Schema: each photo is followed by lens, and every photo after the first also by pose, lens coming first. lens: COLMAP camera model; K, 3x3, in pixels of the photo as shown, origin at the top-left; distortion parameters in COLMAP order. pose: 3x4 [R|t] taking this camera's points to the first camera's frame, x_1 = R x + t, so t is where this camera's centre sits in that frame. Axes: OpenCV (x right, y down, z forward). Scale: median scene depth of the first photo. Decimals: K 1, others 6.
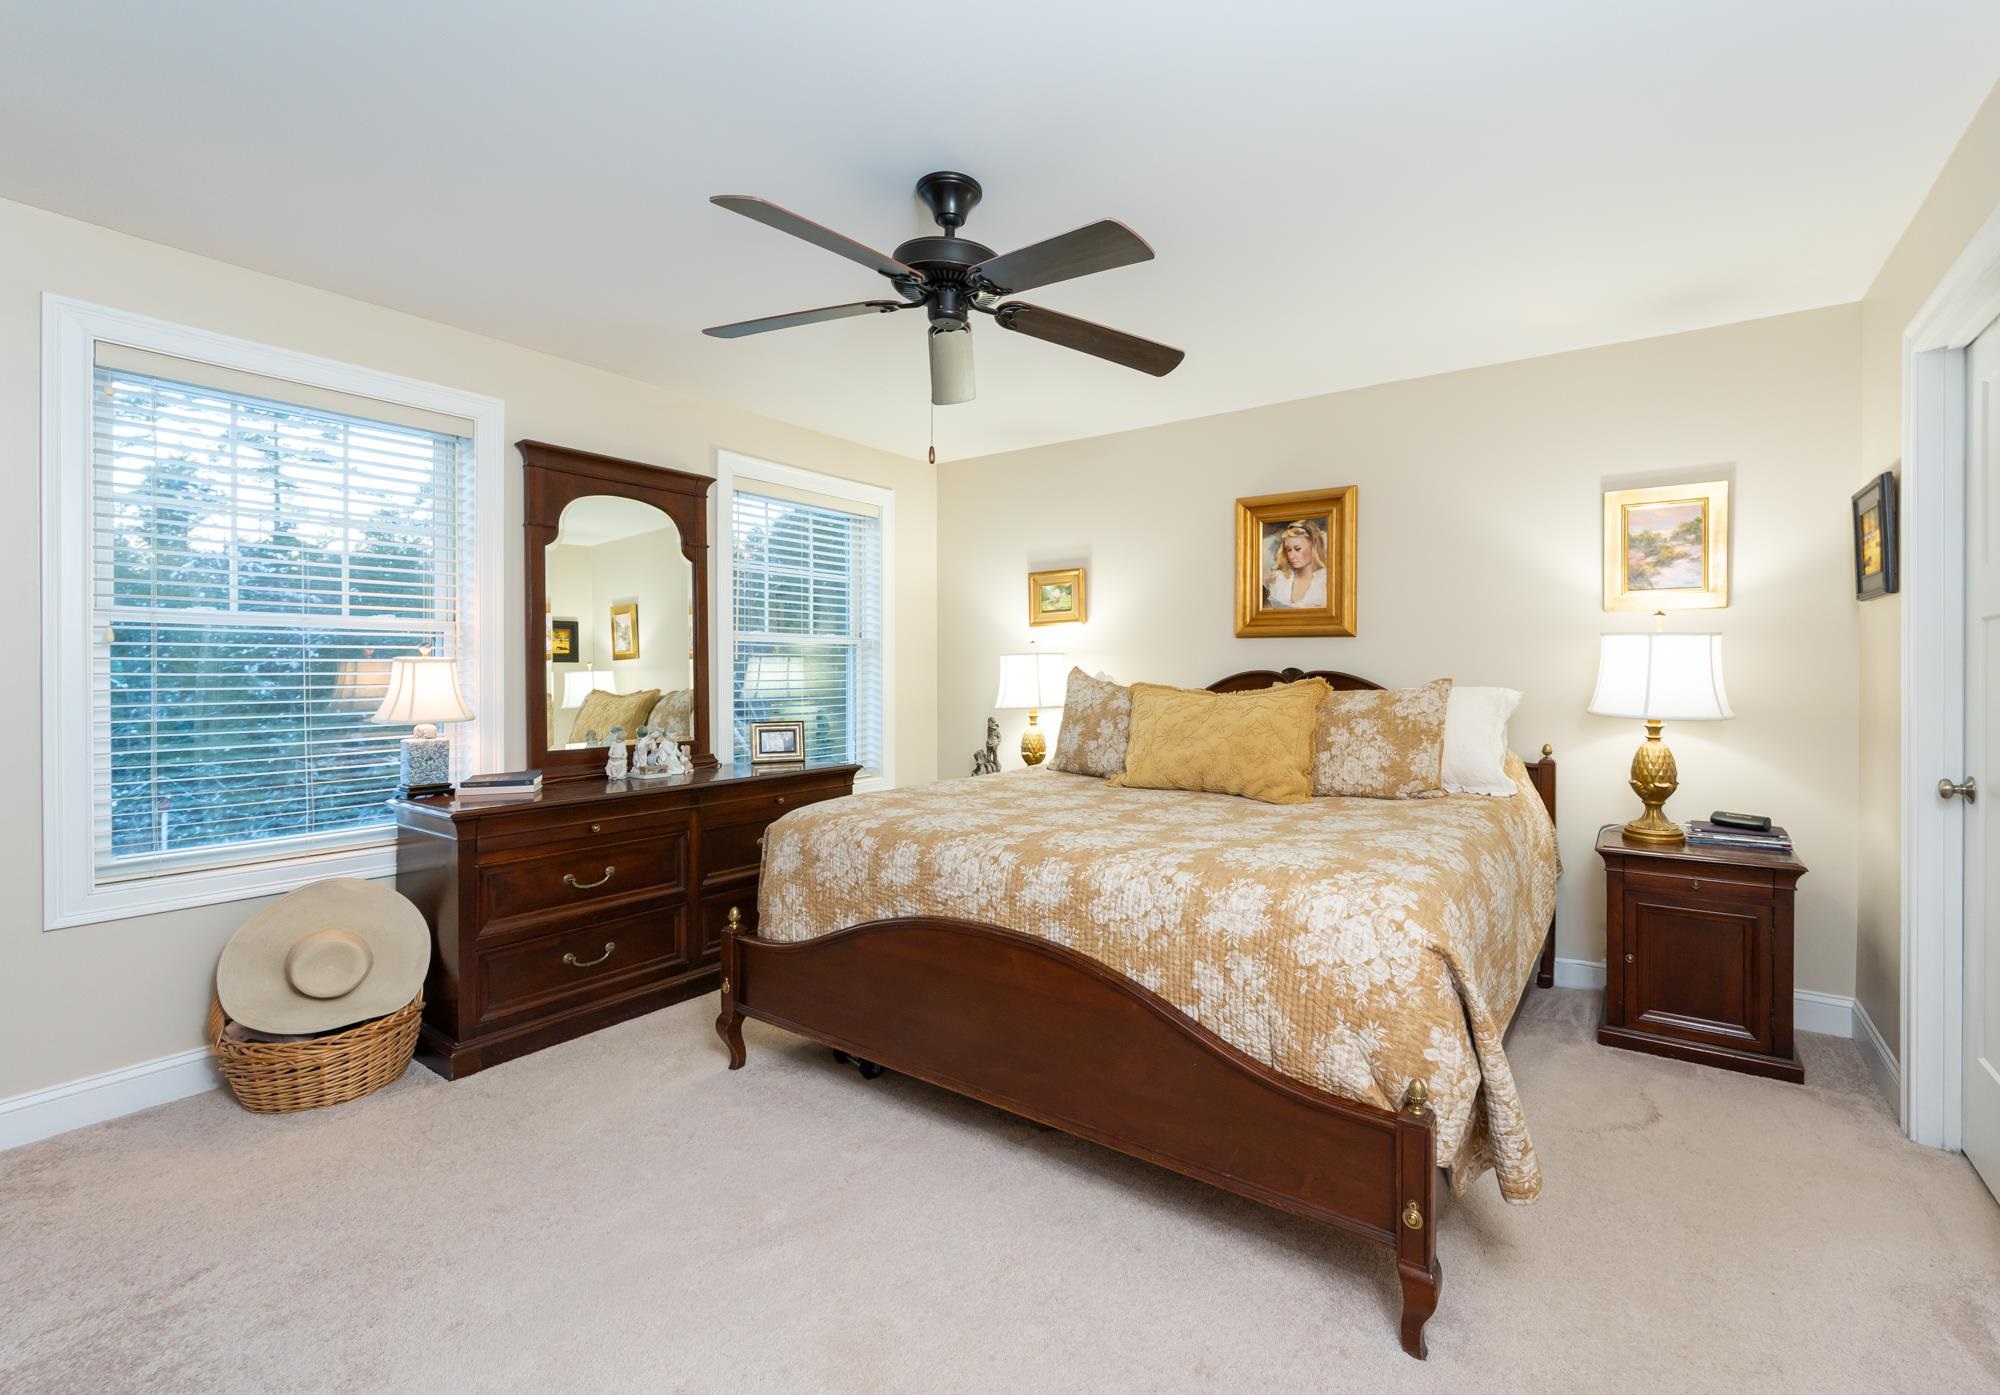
lens RADIAL K [[813.1, 0, 1003.5], [0, 813.1, 679.9], [0, 0, 1]] dist [0.000826, 0.000054]
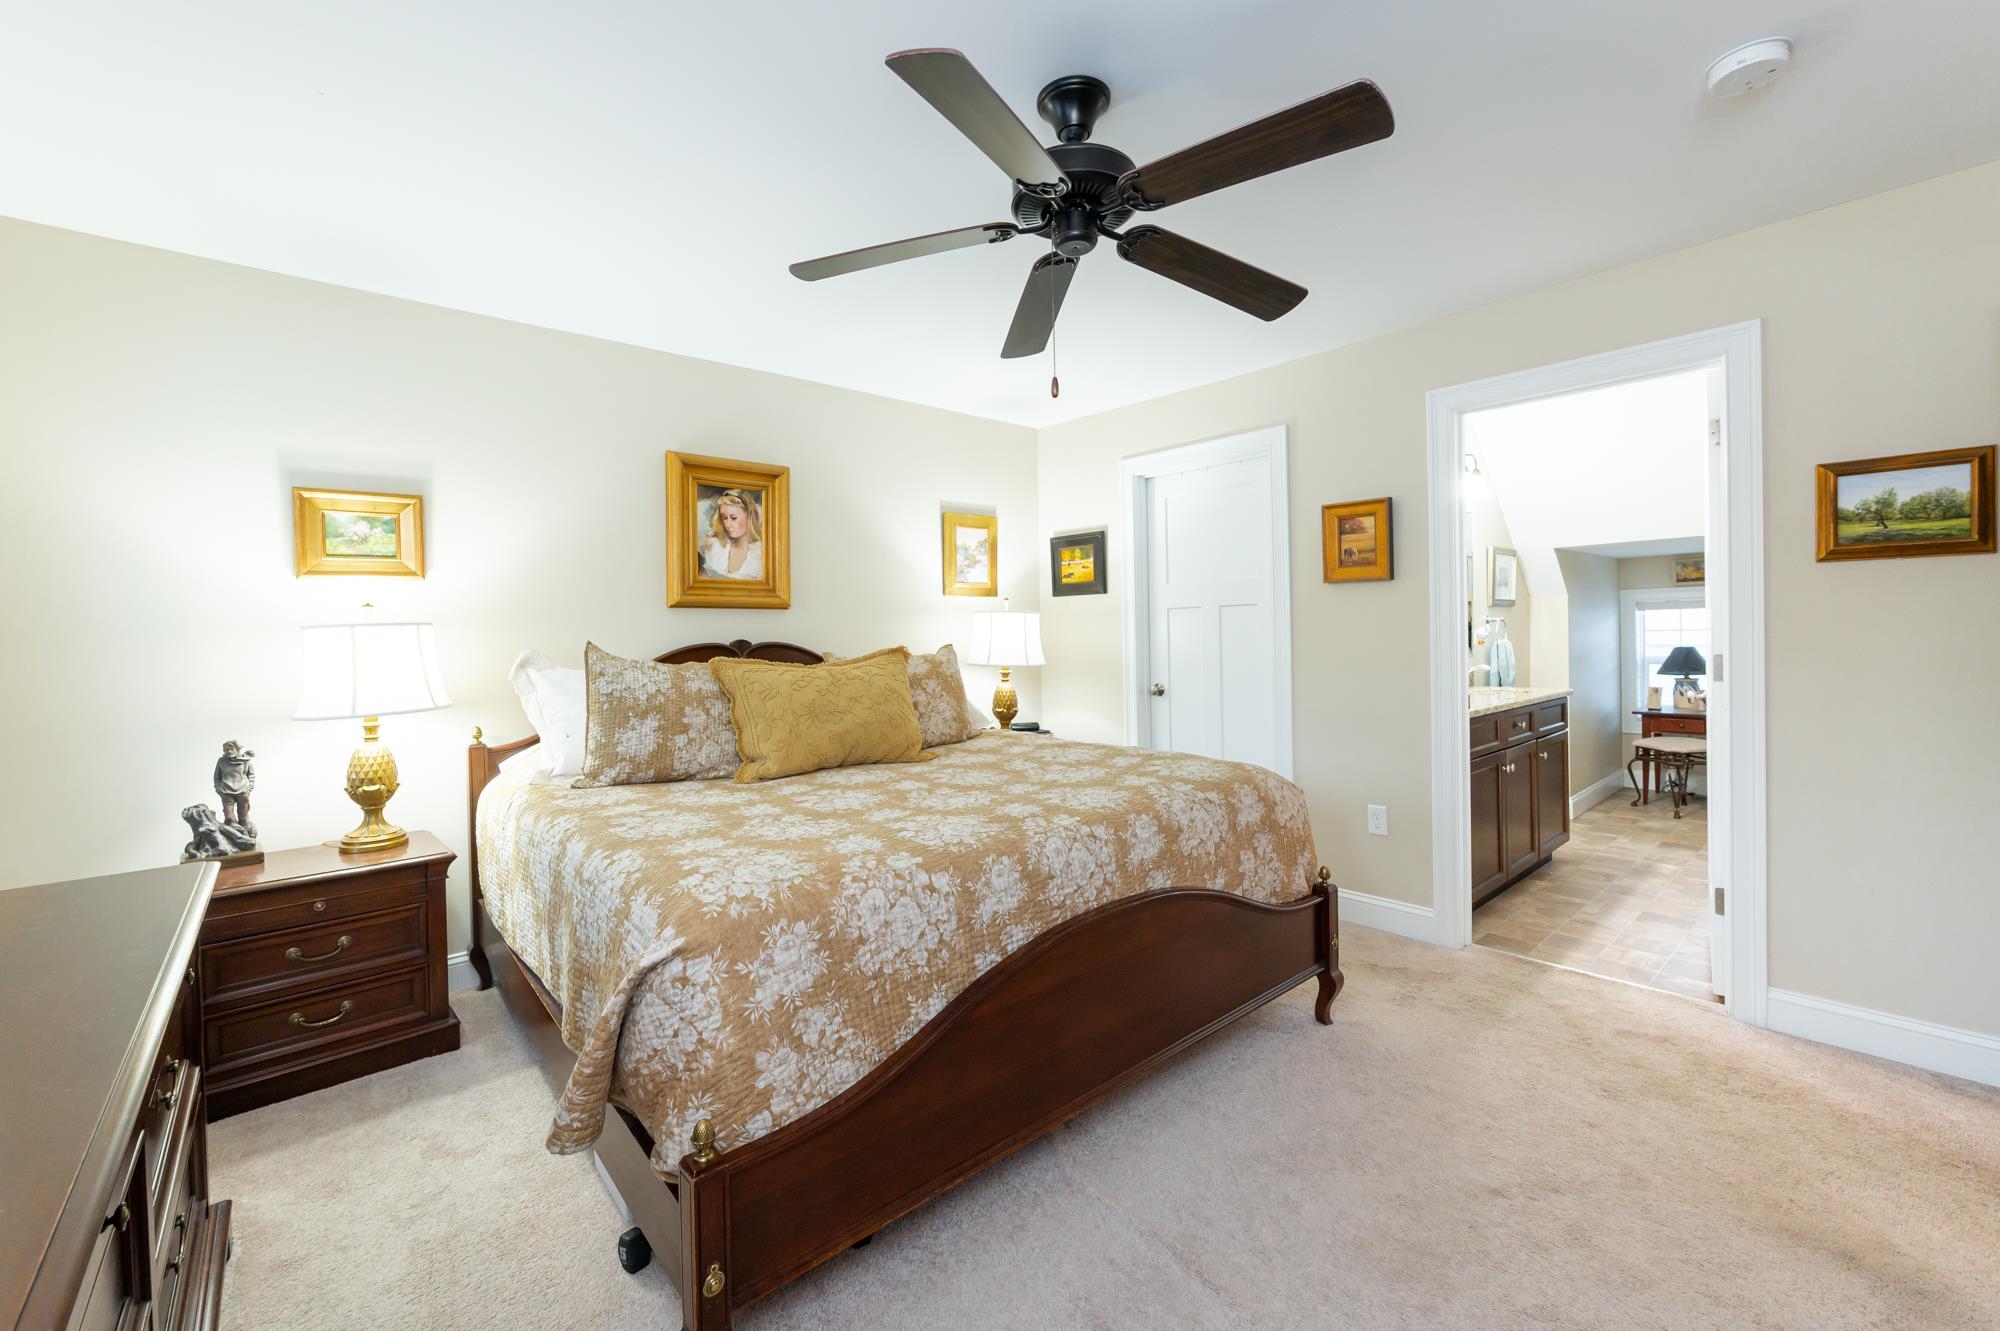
lens RADIAL K [[806.7, 0, 992.1], [0, 806.7, 647.9], [0, 0, 1]] dist [-0.005300, -0.000109]
pose [[0.265107, -0.020438, 0.964002, -0.509134], [0.034031, 0.999351, 0.011829, -0.006591], [-0.963618, 0.029670, 0.265631, 0.466270]]
